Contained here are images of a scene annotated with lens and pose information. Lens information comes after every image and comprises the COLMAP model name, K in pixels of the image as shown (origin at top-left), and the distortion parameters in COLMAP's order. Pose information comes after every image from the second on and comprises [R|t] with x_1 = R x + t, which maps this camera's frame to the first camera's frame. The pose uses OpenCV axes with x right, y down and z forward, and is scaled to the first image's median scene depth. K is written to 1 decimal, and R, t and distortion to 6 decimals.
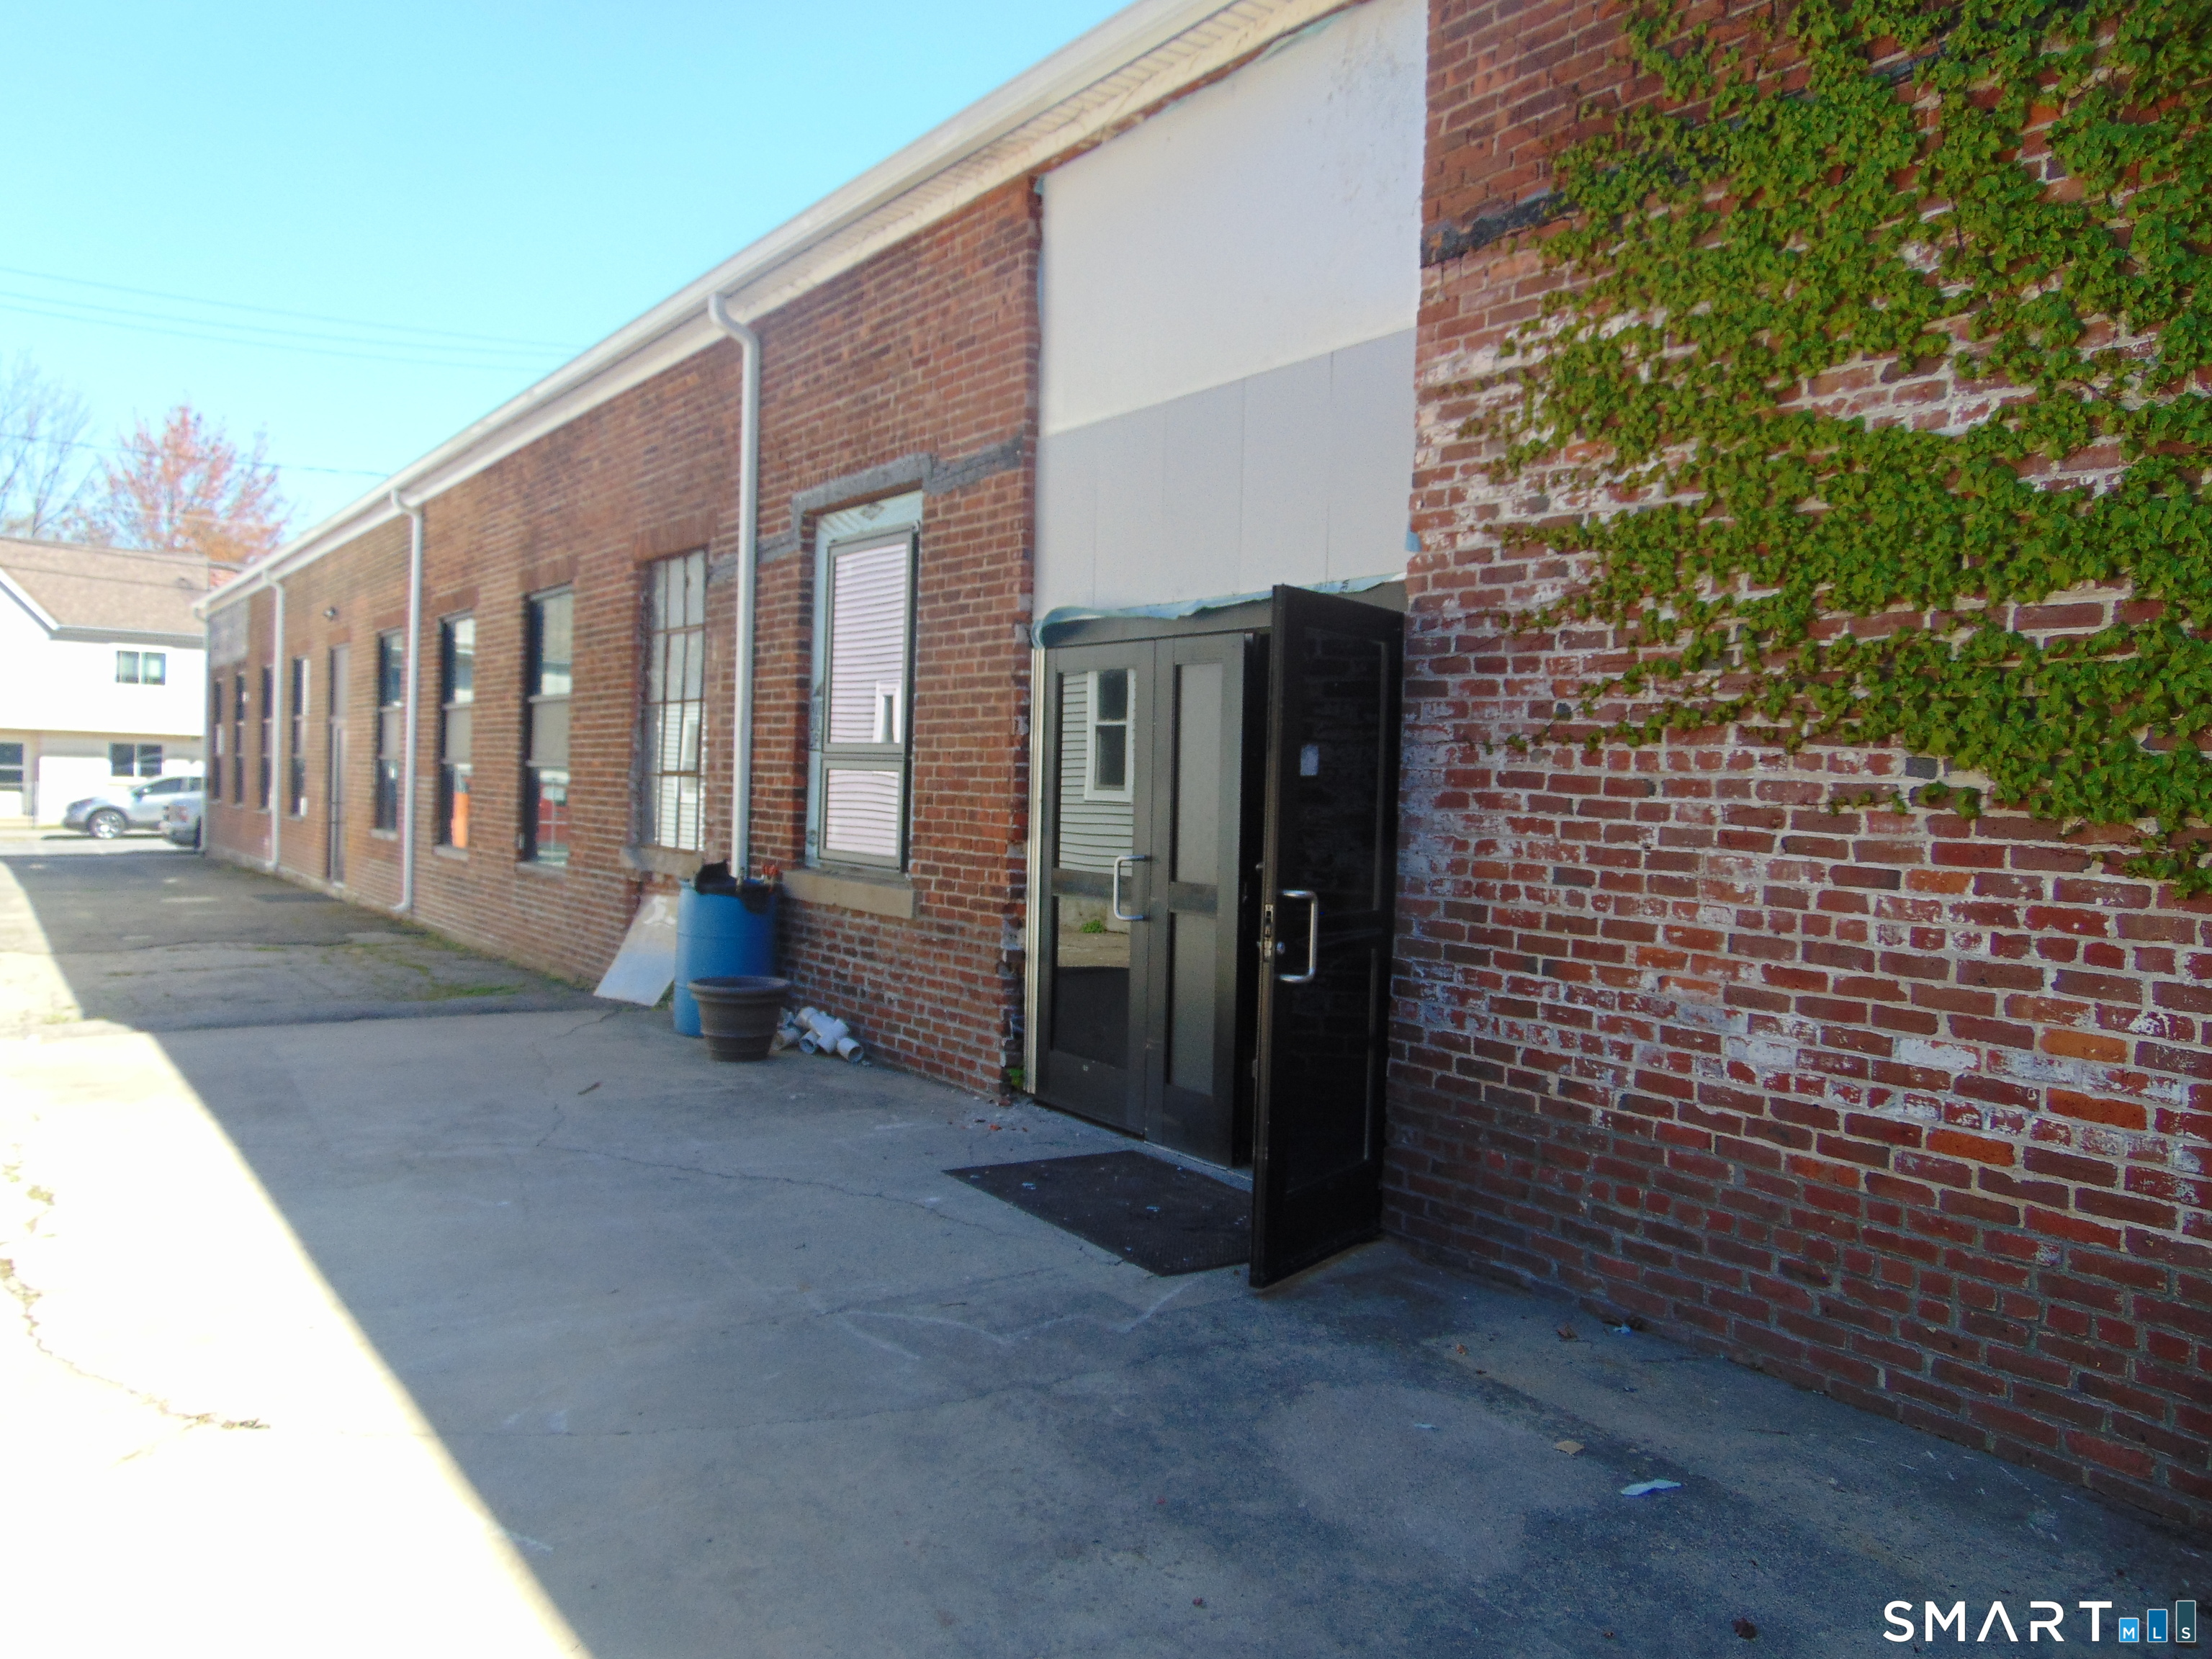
lens RADIAL K [[1650.0, 0, 1104.3], [0, 1650.0, 816.5], [0, 0, 1]] dist [-0.045619, 0.088014]
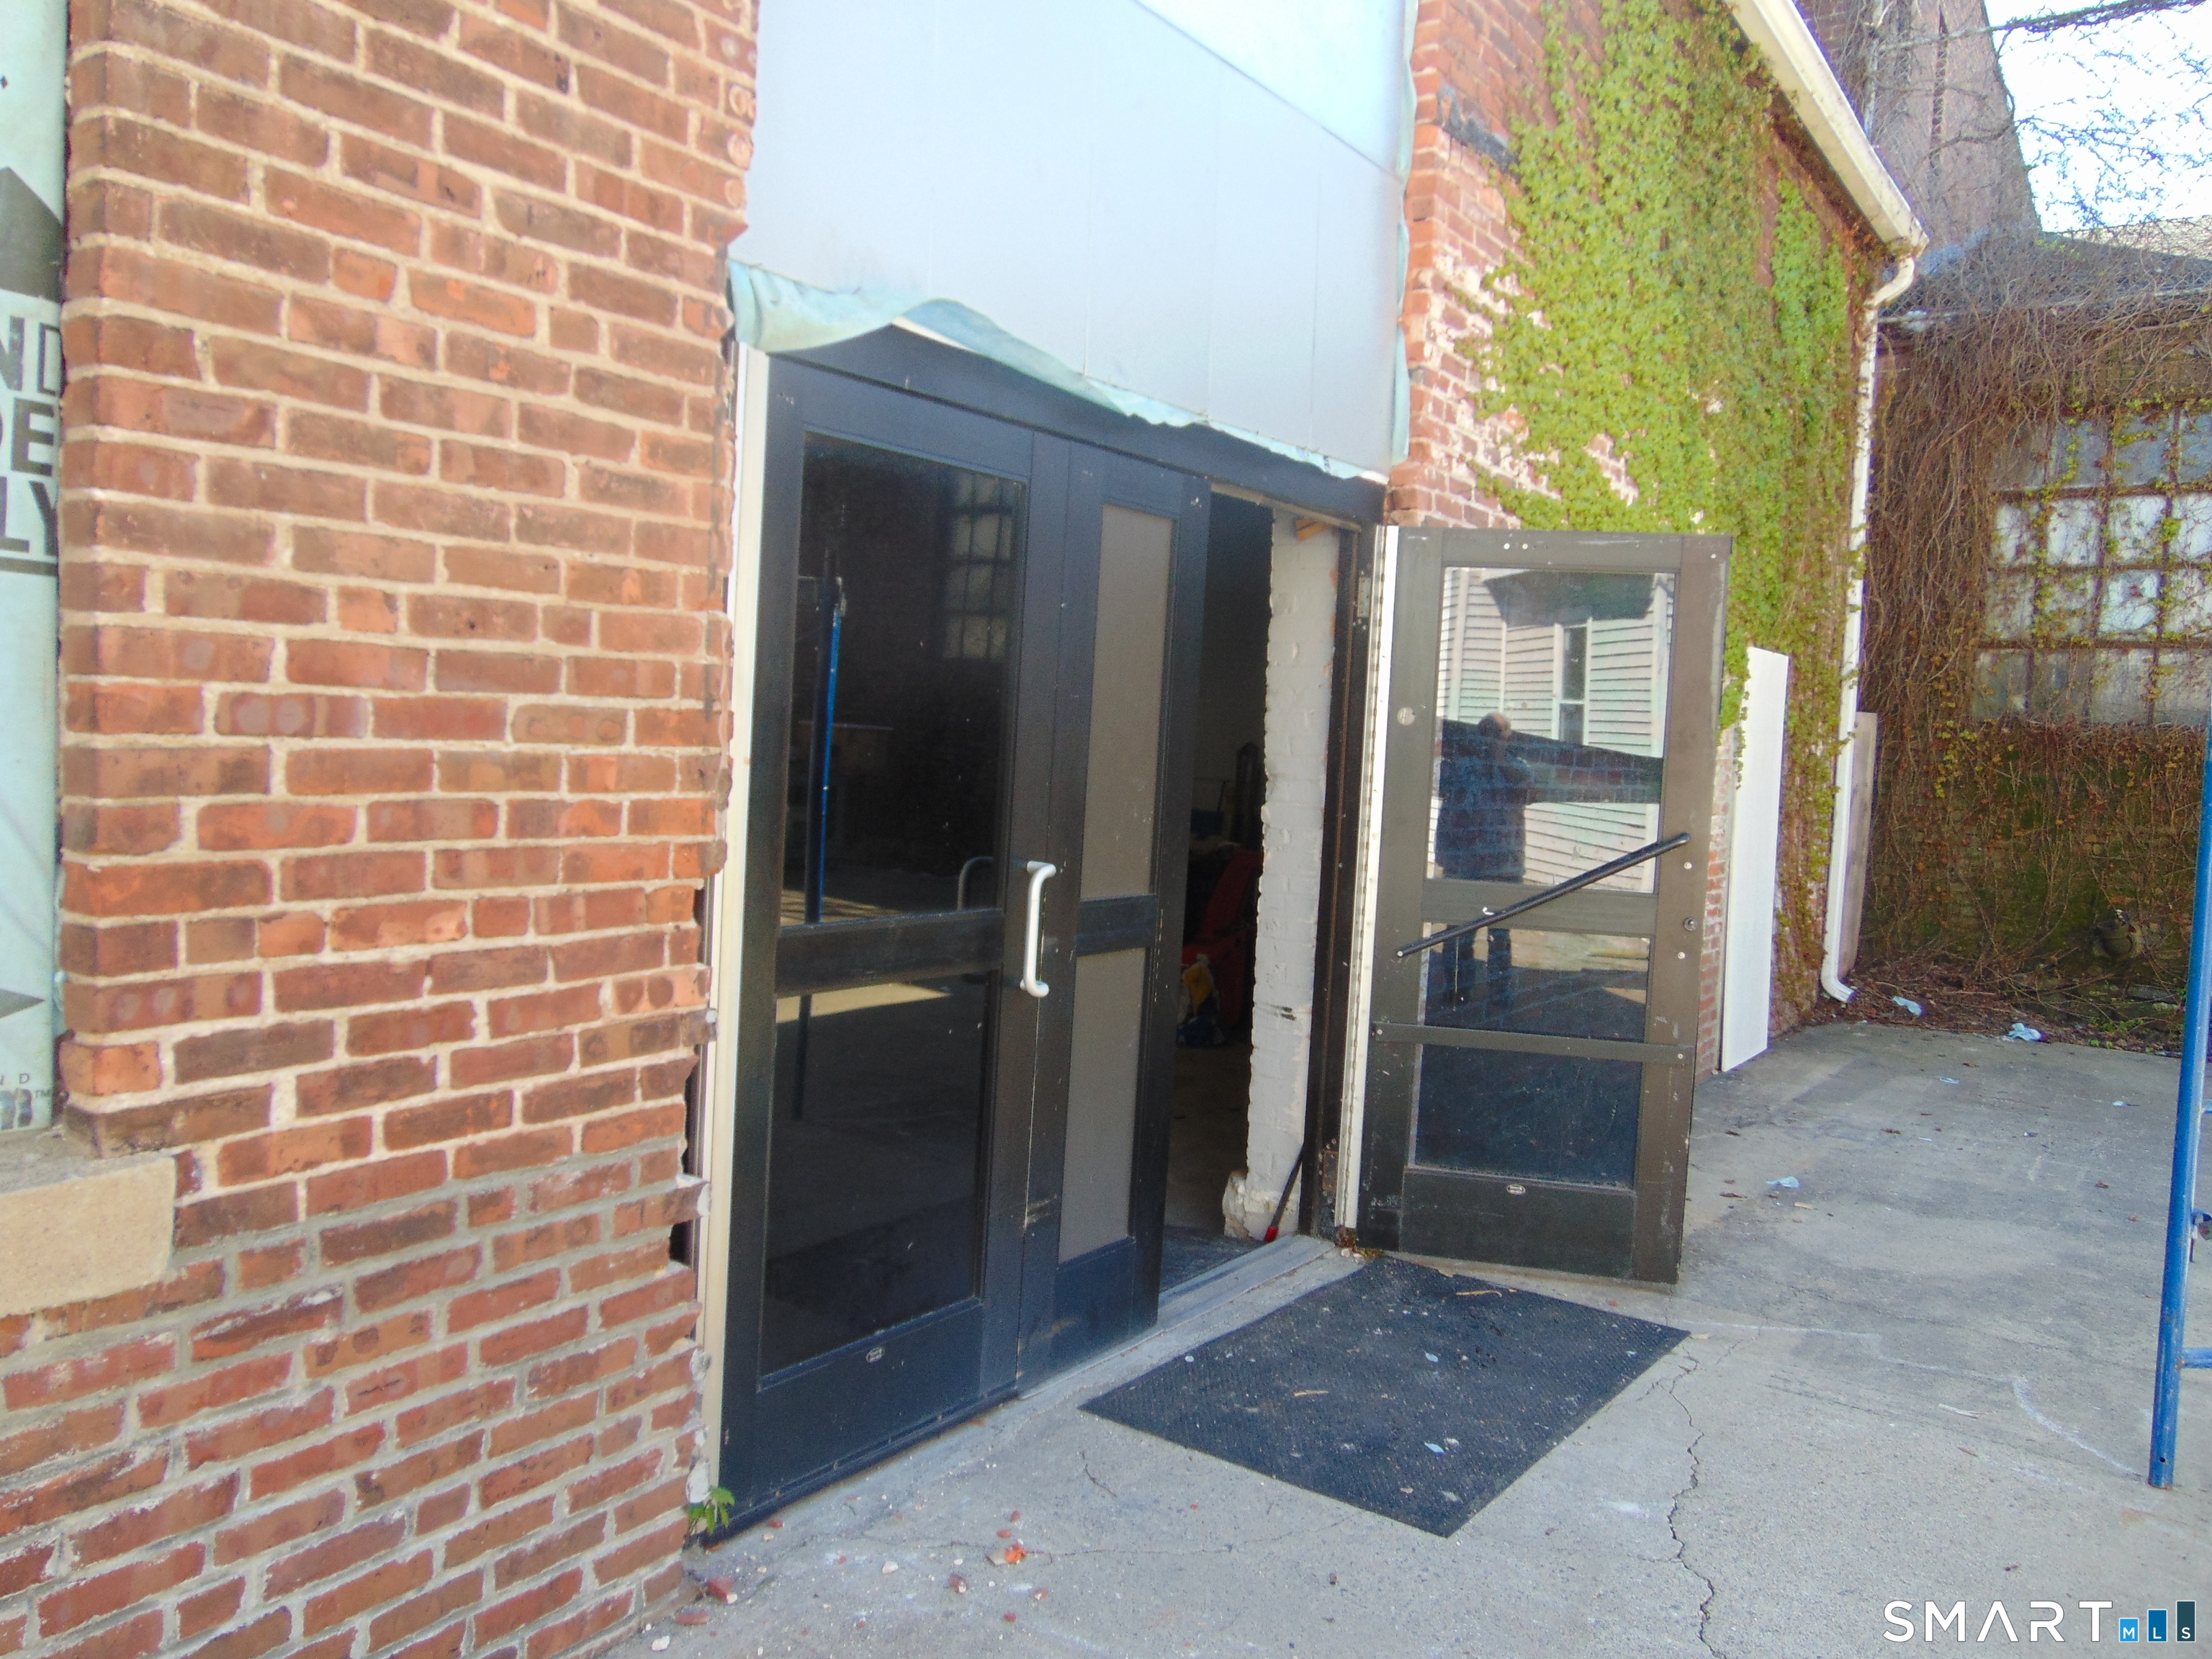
lens RADIAL K [[1650.0, 0, 1104.3], [0, 1650.0, 816.5], [0, 0, 1]] dist [-0.045619, 0.088014]
pose [[-0.344472, -0.096173, 0.933858, -0.603072], [-0.036479, 0.995359, 0.089051, -0.048097], [-0.938088, -0.003391, -0.346381, 1.520923]]
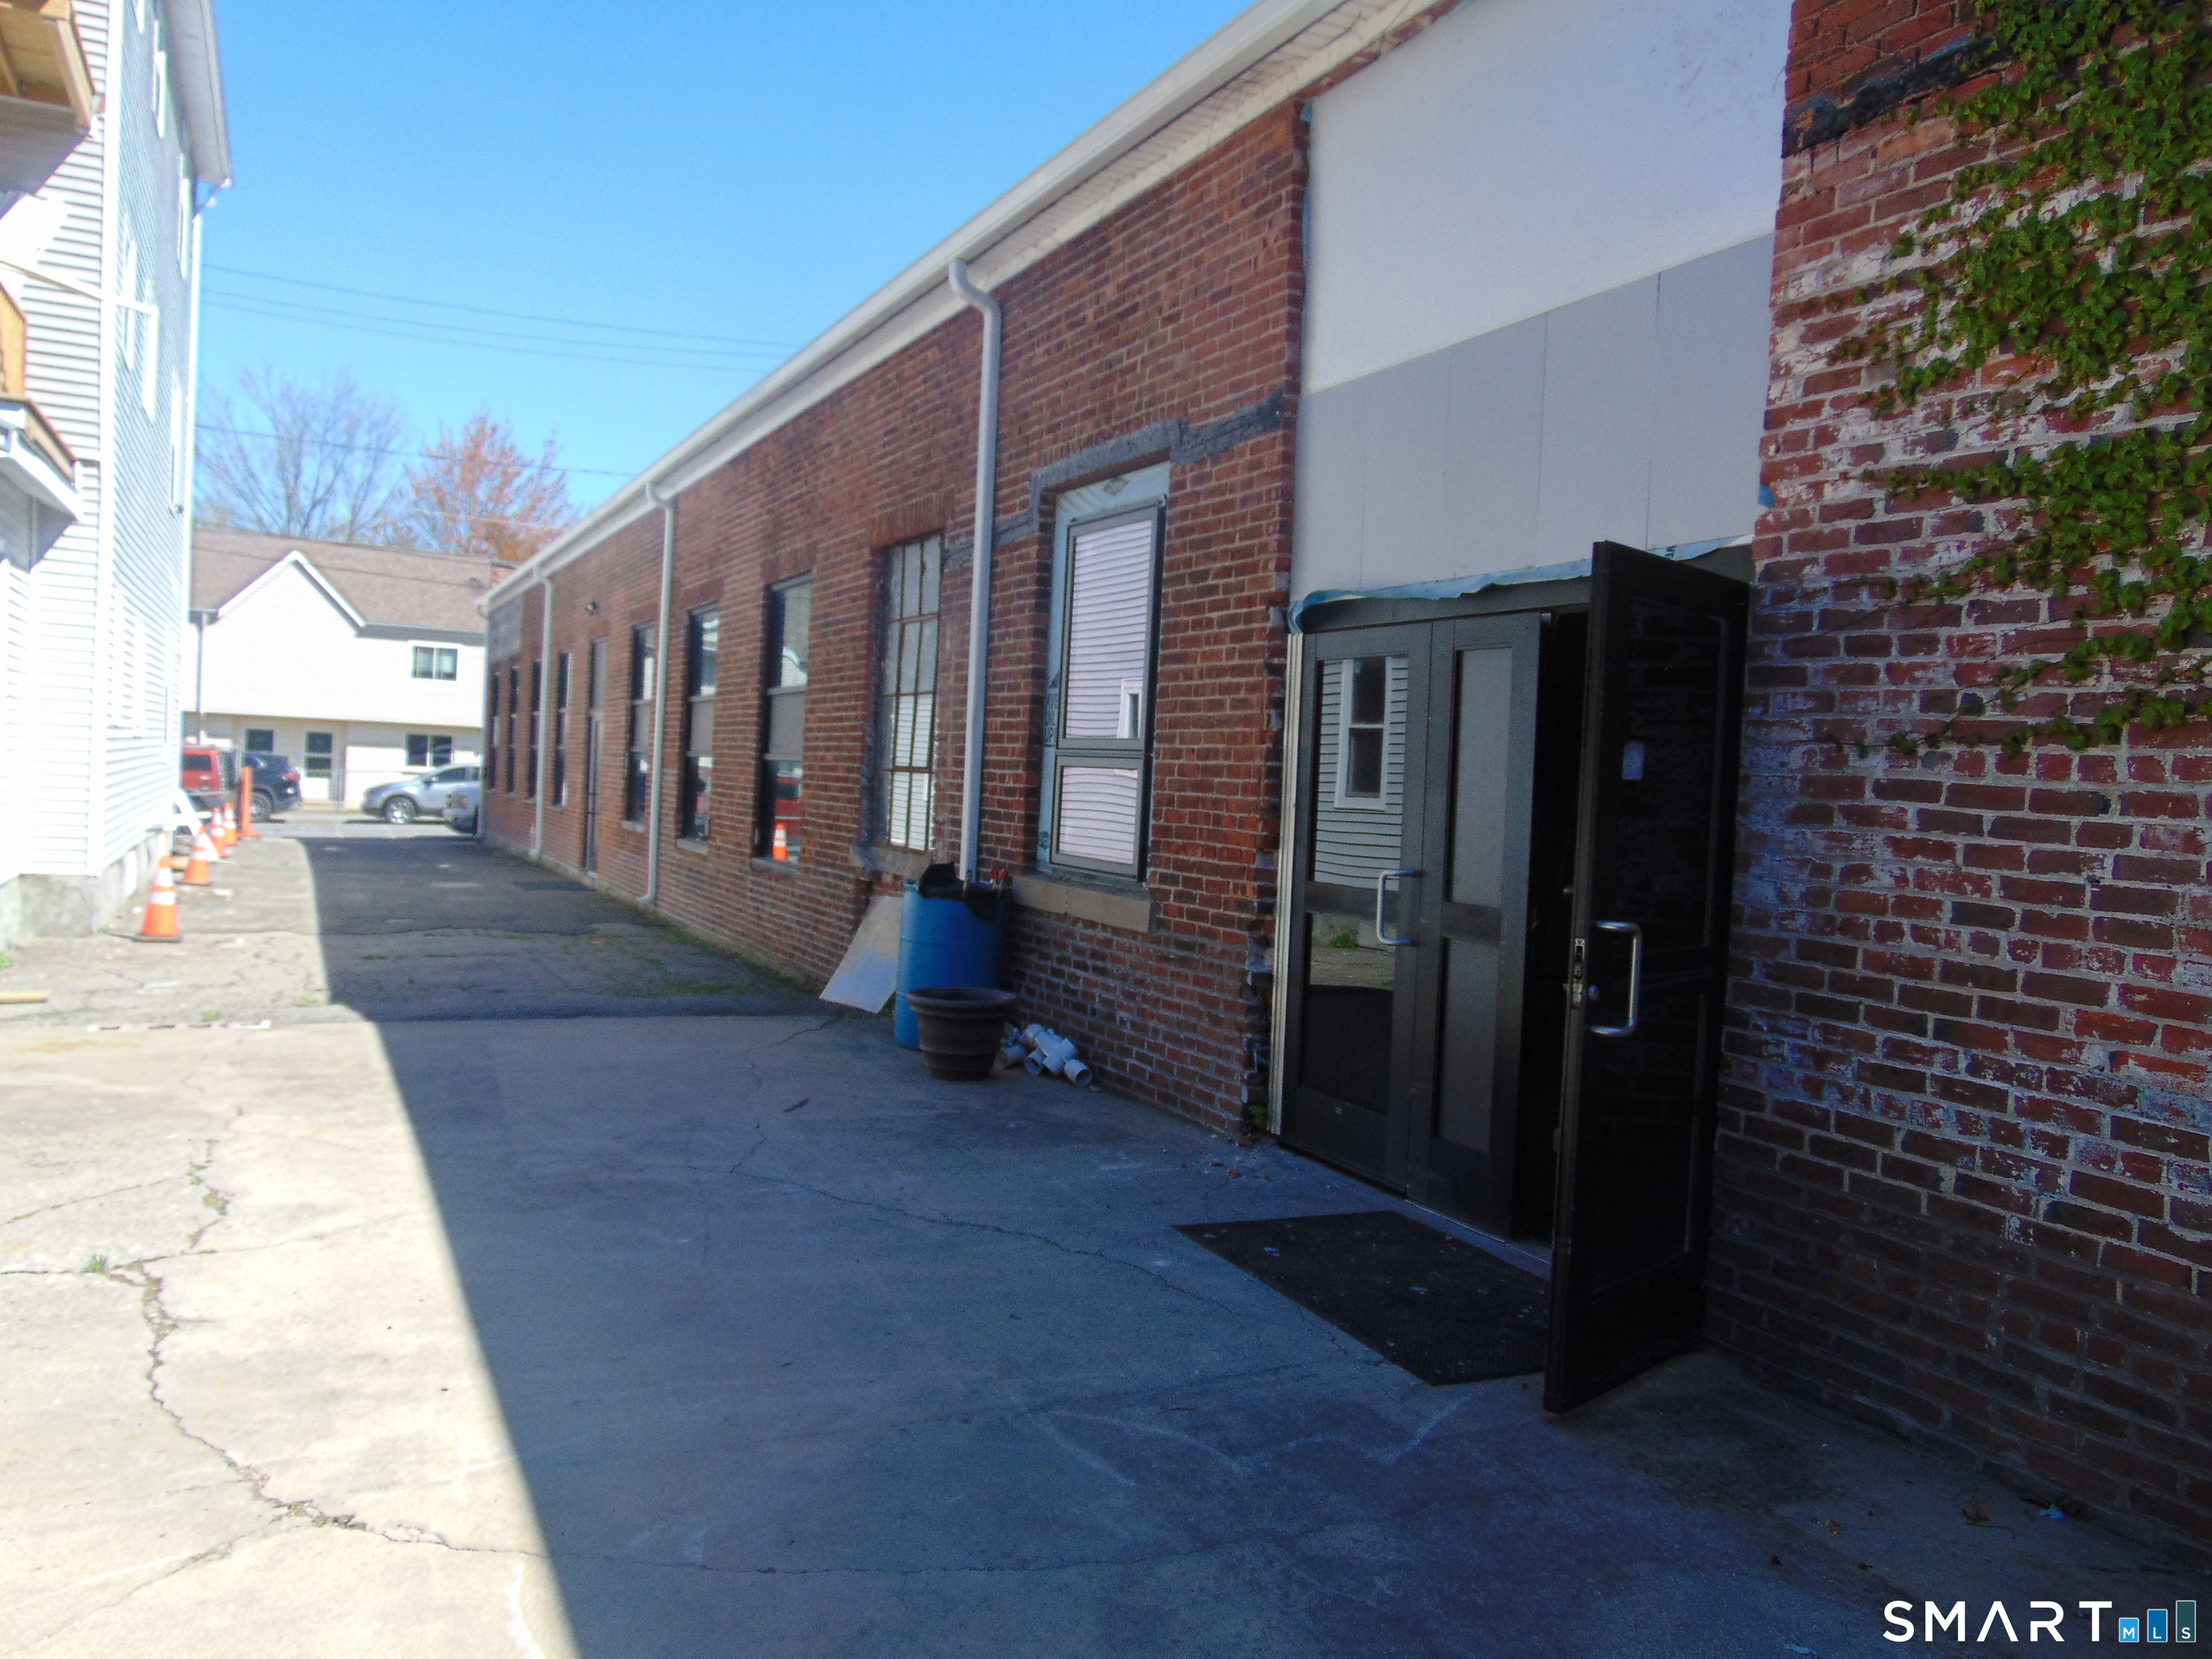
lens RADIAL K [[1650.0, 0, 1104.3], [0, 1650.0, 816.5], [0, 0, 1]] dist [-0.045619, 0.088014]
pose [[0.988681, 0.022013, -0.148411, -0.011374], [-0.022476, 0.999746, -0.001445, 0.000124], [0.148342, 0.004765, 0.988925, 0.157594]]
